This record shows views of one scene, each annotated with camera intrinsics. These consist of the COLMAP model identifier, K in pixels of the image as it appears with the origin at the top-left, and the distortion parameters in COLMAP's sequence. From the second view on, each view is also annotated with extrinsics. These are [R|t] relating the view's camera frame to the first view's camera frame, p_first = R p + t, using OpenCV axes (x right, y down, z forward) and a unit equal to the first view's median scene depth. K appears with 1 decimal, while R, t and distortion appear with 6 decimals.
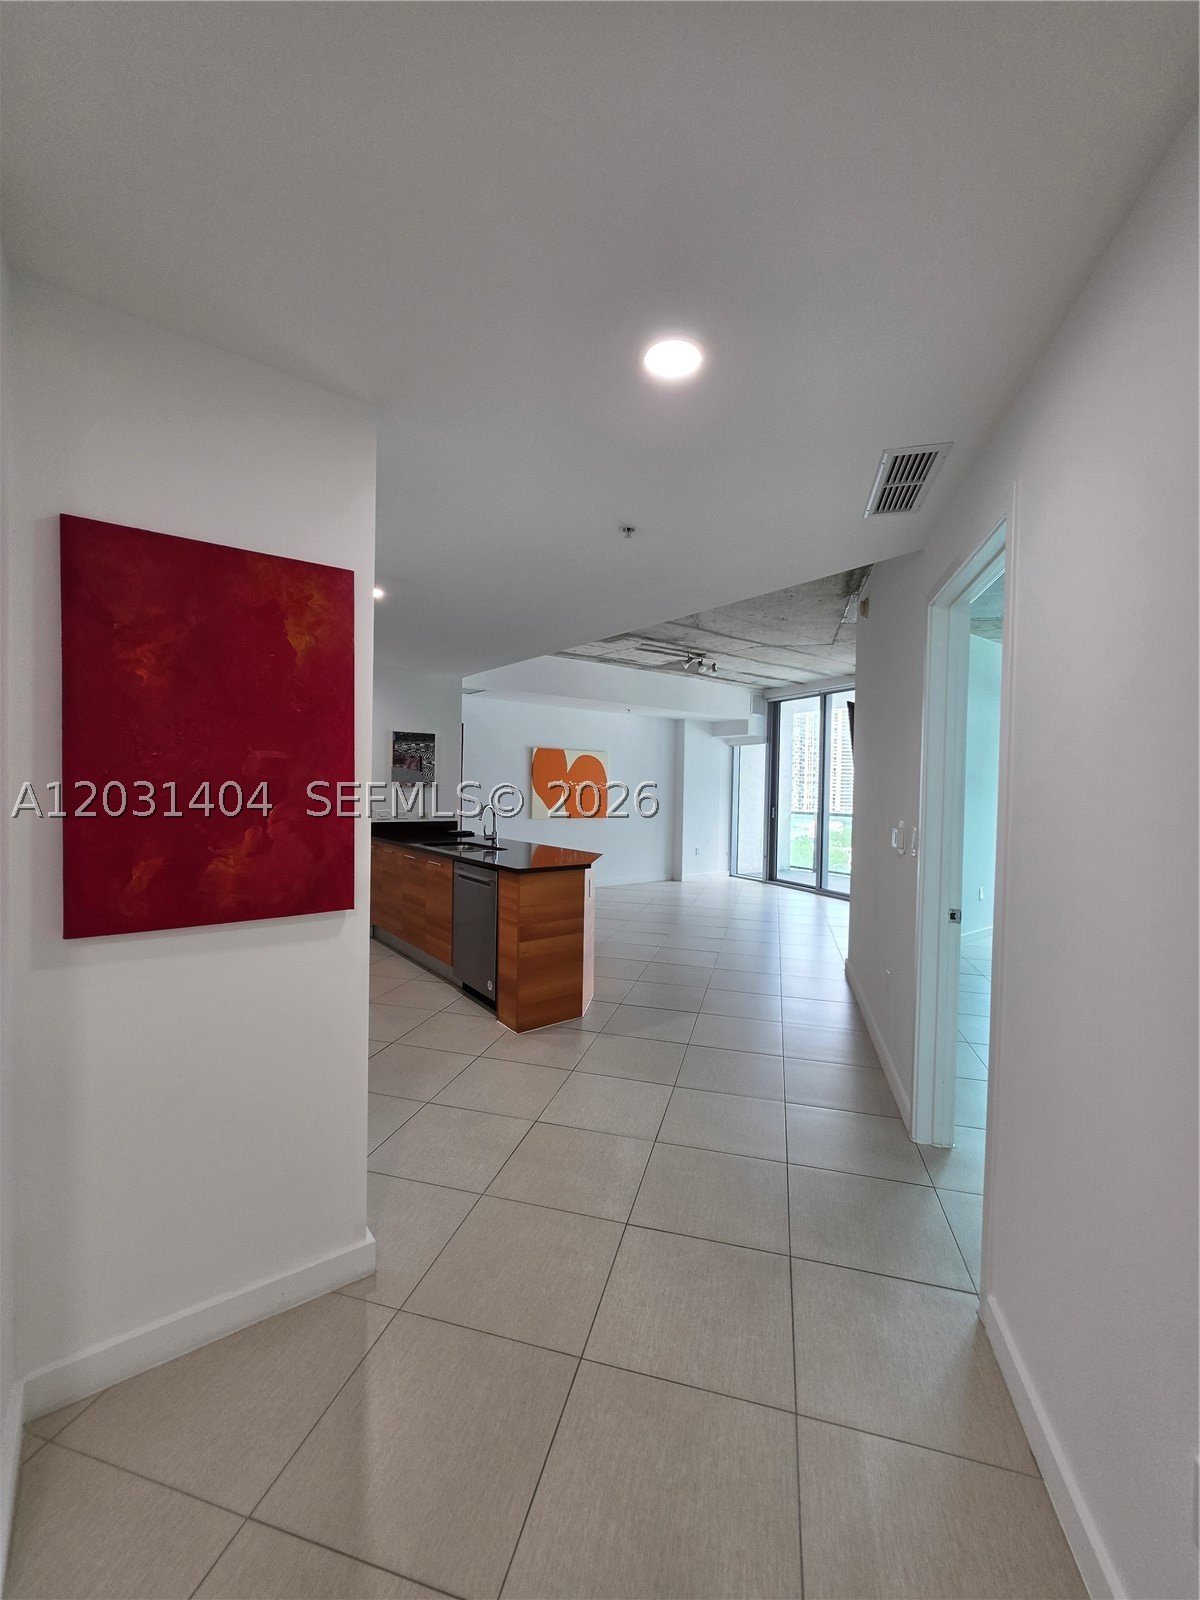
lens RADIAL K [[636.8, 0, 600.0], [0, 636.8, 800.0], [0, 0, 1]] dist [-0.007617, 0.000626]
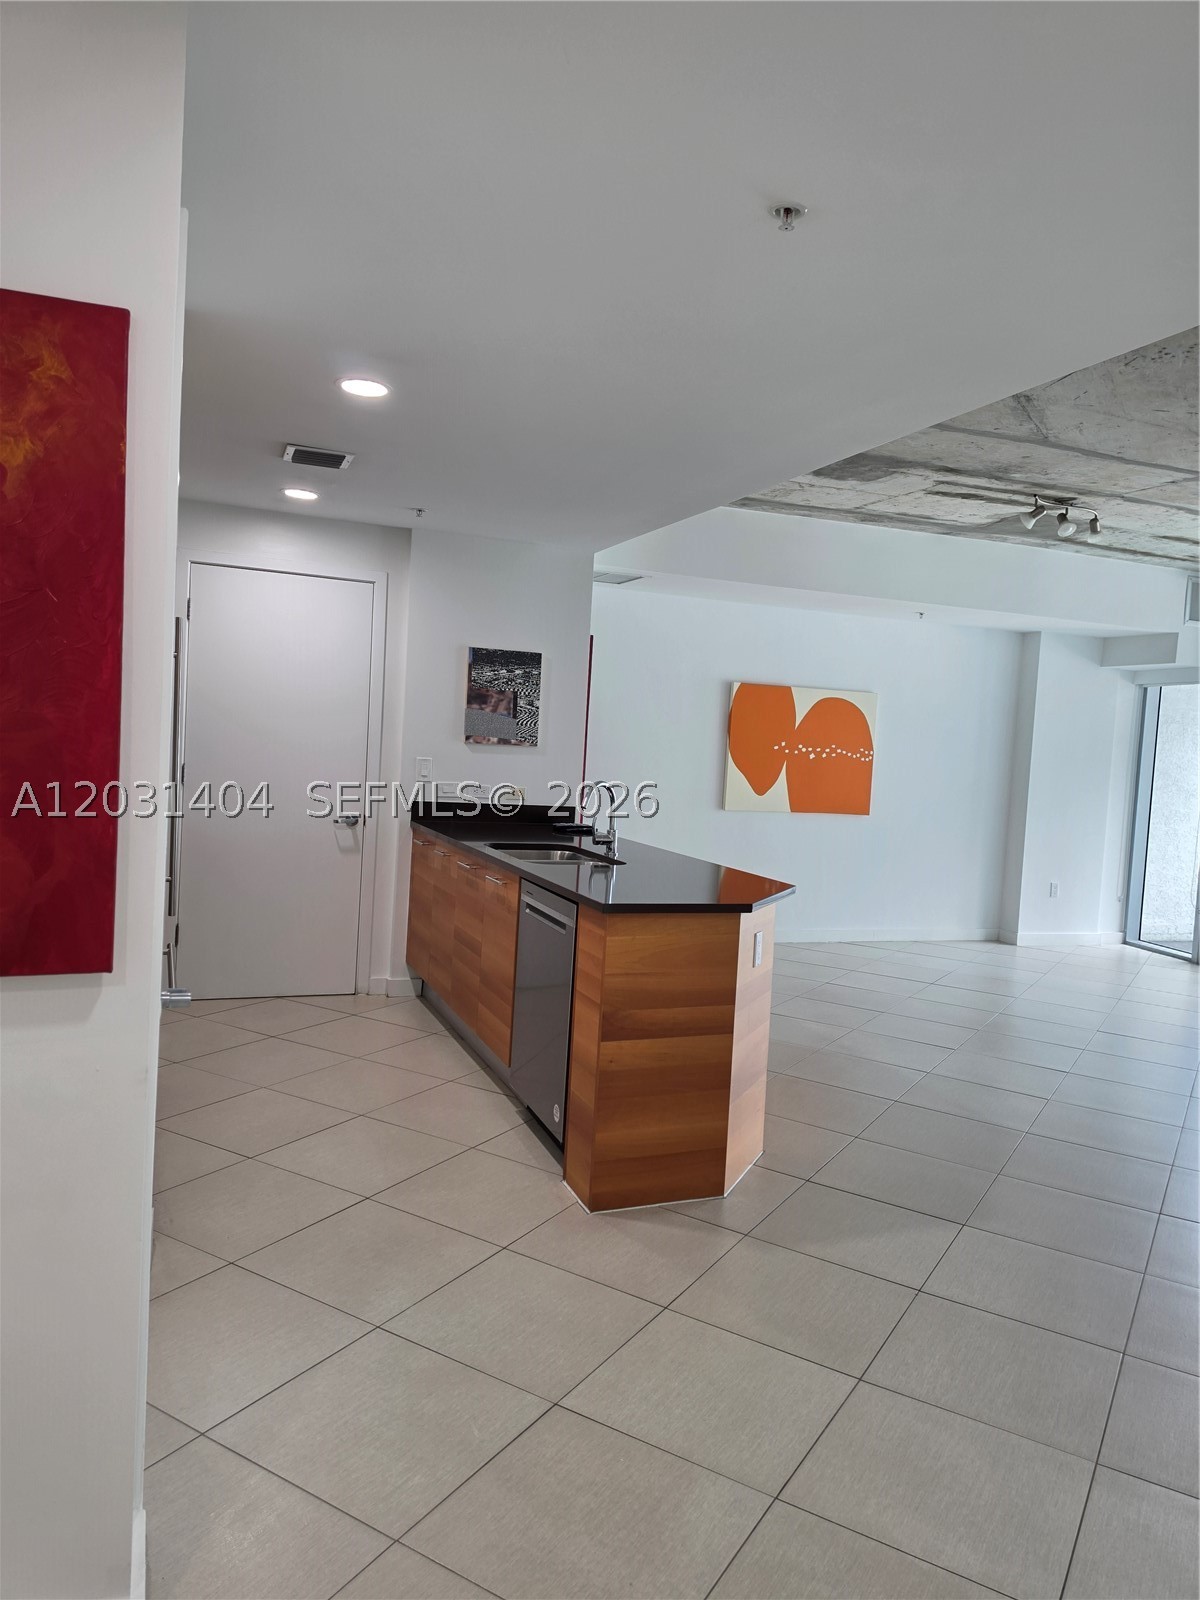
lens RADIAL K [[1085.7, 0, 600.0], [0, 1085.7, 800.0], [0, 0, 1]] dist [0.116625, -0.195426]
pose [[0.960239, 0.050959, -0.274490, 0.068551], [-0.044384, 0.998560, 0.030117, -0.003700], [0.275630, -0.016736, 0.961118, 0.073493]]
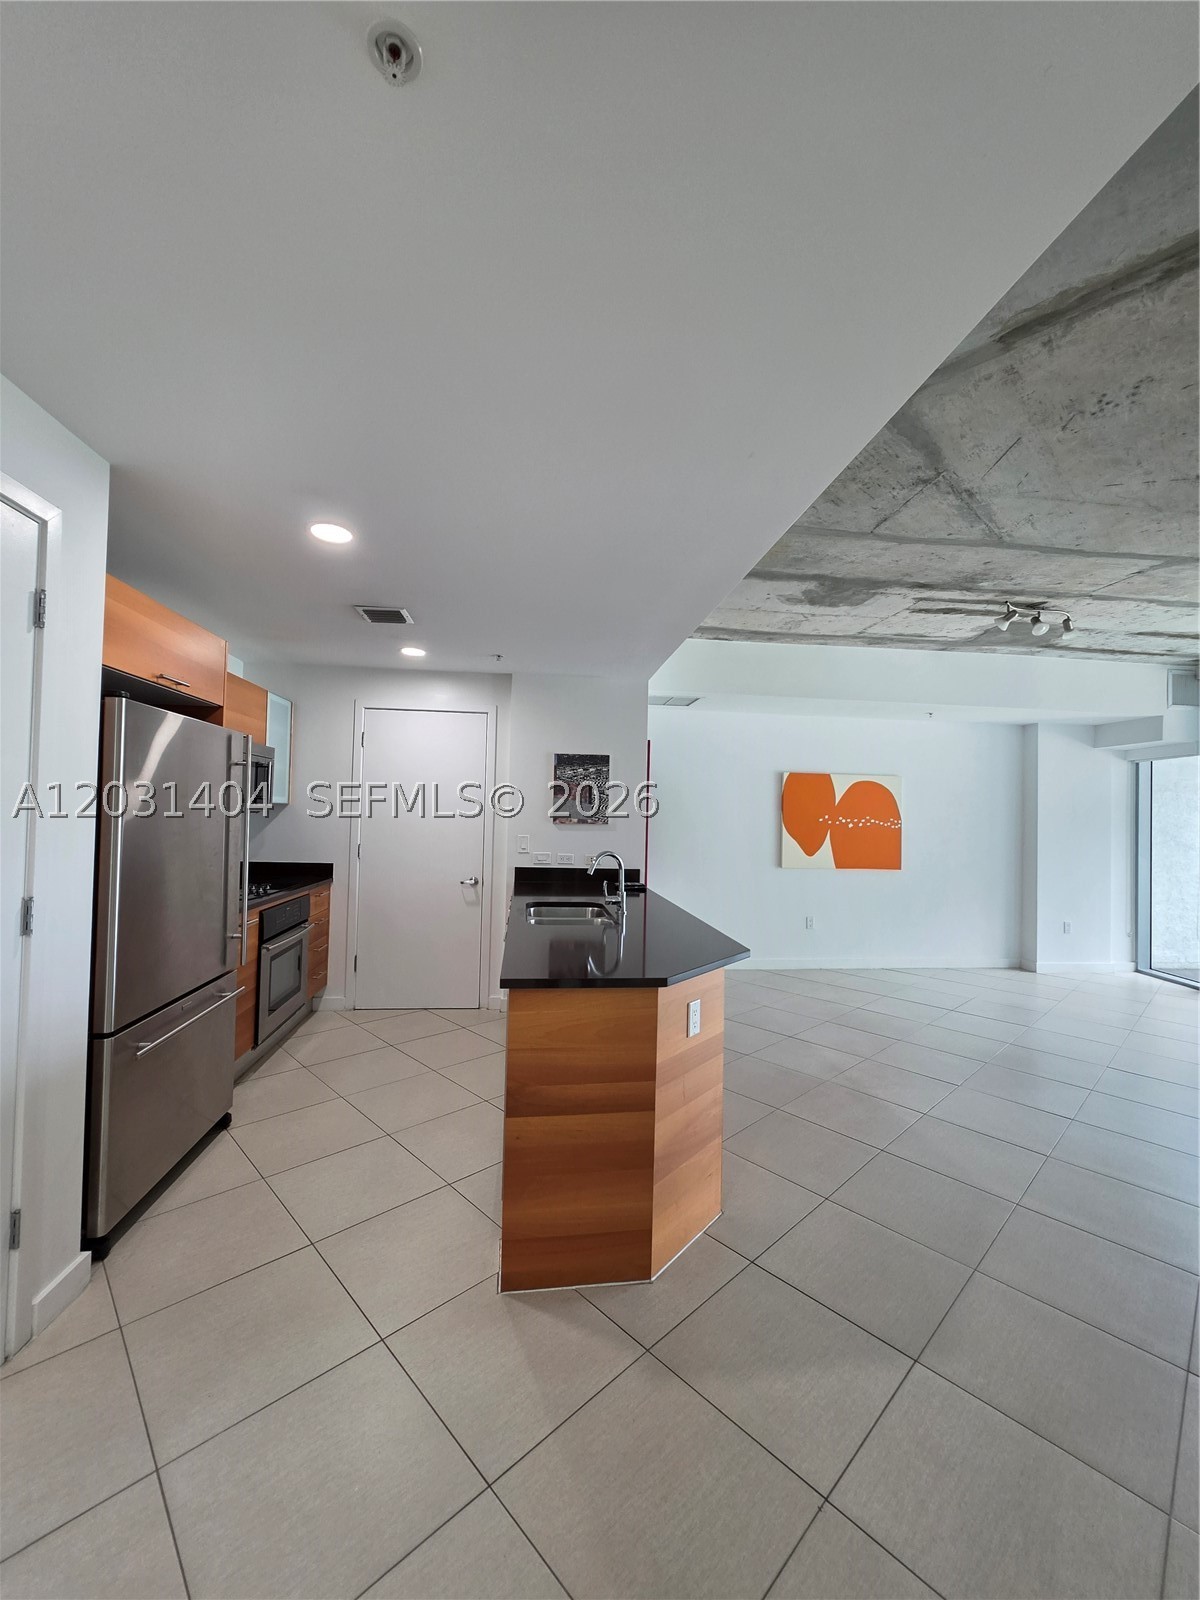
lens RADIAL K [[636.8, 0, 600.0], [0, 636.8, 800.0], [0, 0, 1]] dist [-0.007617, 0.000626]
pose [[0.858130, -0.011480, -0.513305, 0.130777], [-0.017832, 0.998480, -0.052142, -0.009149], [0.513123, 0.053898, 0.856621, 0.343642]]
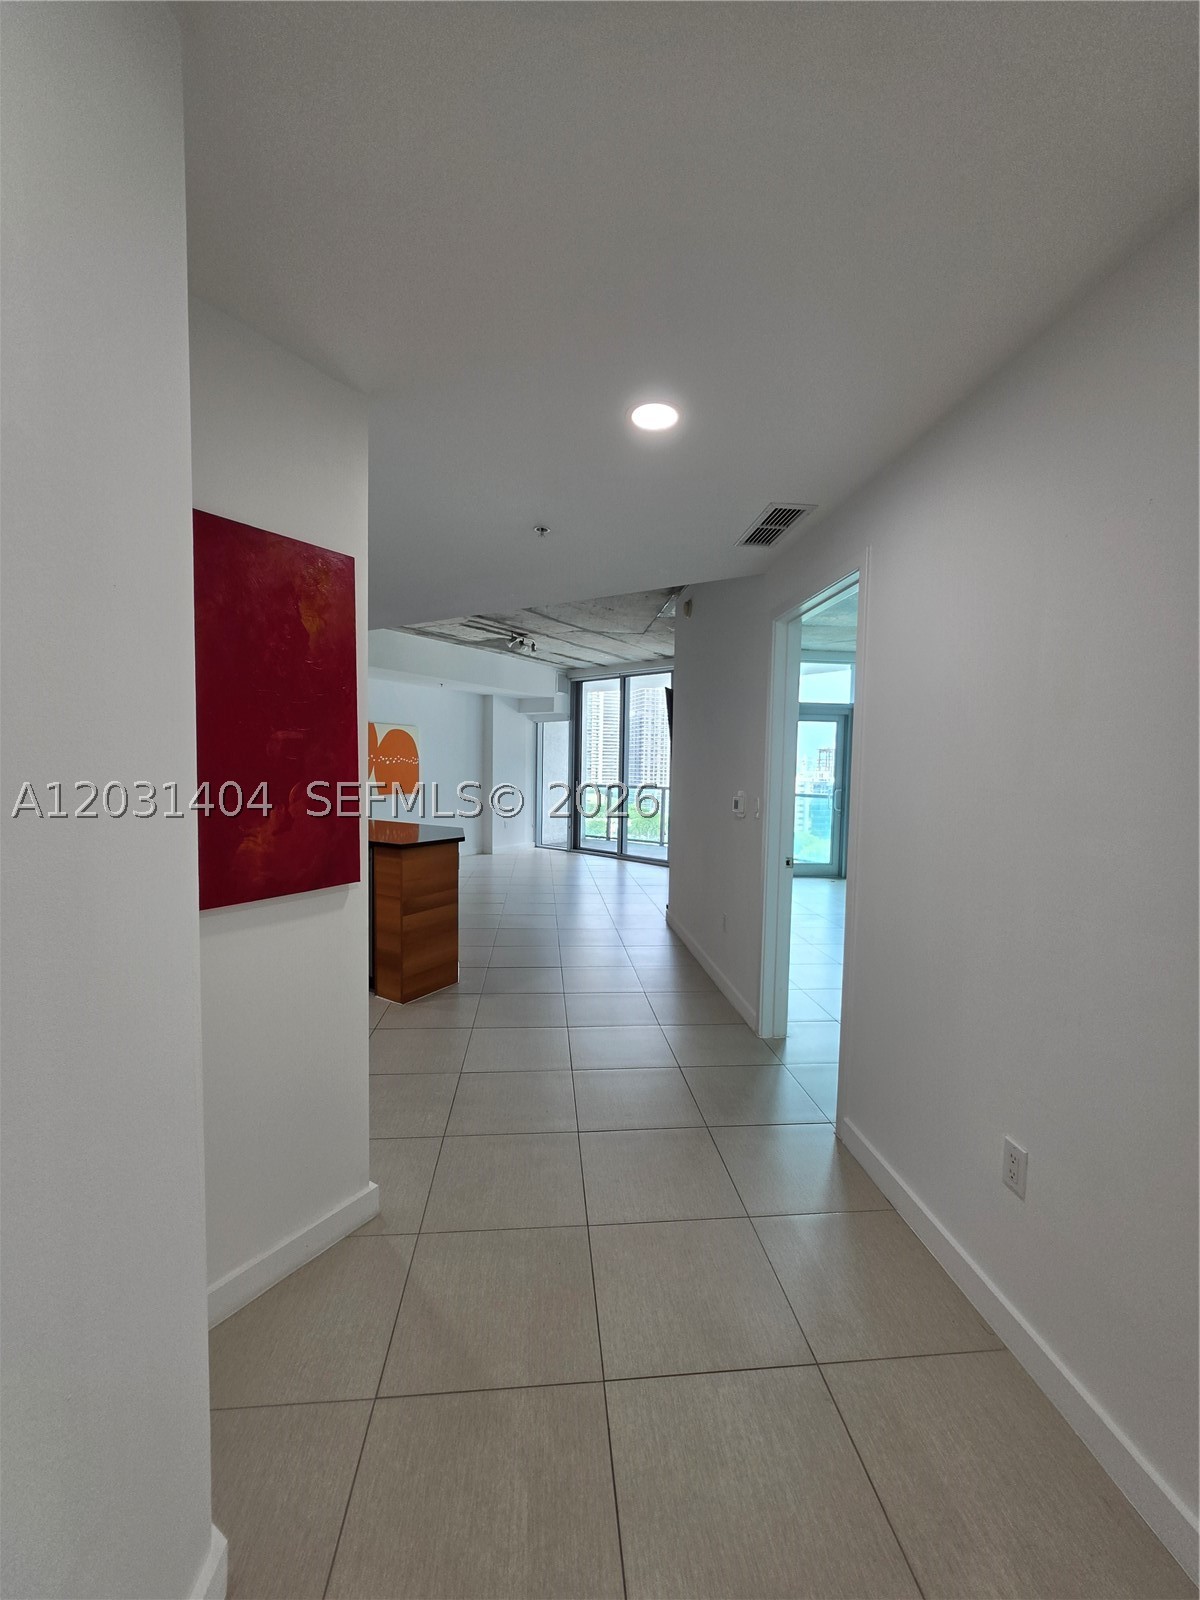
lens RADIAL K [[642.1, 0, 601.0], [0, 642.1, 803.8], [0, 0, 1]] dist [-0.013258, 0.000044]
pose [[0.935974, -0.023814, 0.351262, -0.112492], [0.007662, 0.998851, 0.047300, -0.001531], [-0.351985, -0.041580, 0.935082, -0.039015]]
